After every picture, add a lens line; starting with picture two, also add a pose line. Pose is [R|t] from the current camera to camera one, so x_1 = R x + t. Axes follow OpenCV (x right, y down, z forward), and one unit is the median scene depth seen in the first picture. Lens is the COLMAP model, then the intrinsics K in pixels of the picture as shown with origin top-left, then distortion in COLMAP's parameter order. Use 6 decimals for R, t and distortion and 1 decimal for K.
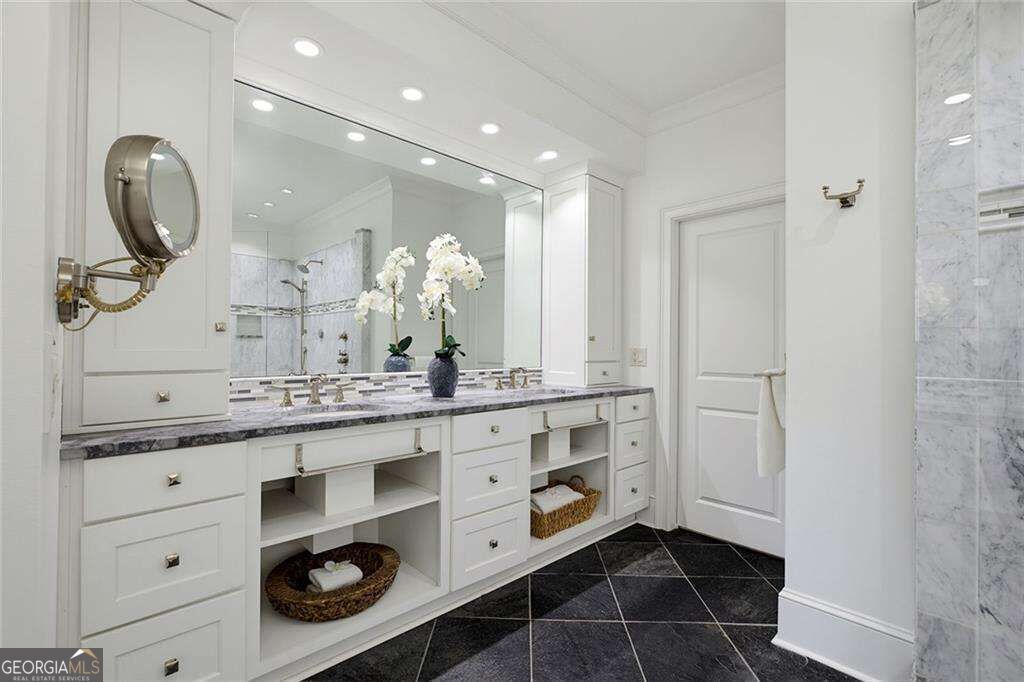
lens RADIAL K [[456.8, 0, 515.8], [0, 456.8, 343.5], [0, 0, 1]] dist [-0.006614, -0.000142]
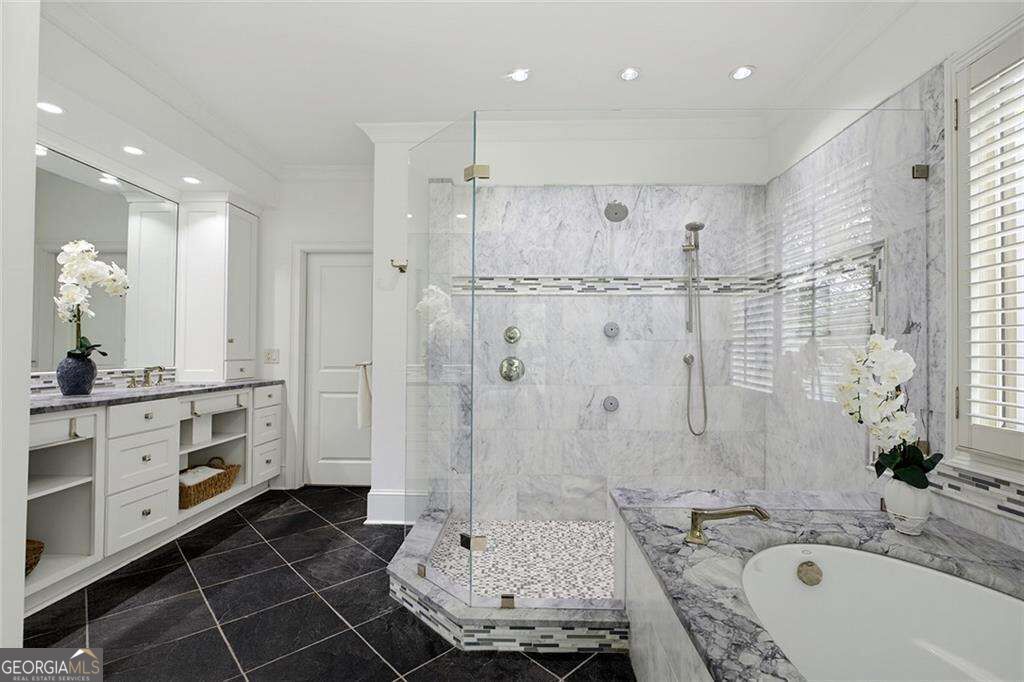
lens RADIAL K [[456.8, 0, 515.8], [0, 456.8, 343.5], [0, 0, 1]] dist [-0.006614, -0.000142]
pose [[0.708917, 0.008513, 0.705240, -0.162010], [-0.006202, 0.999964, -0.005836, -0.001717], [-0.705264, -0.000237, 0.708944, -0.413105]]
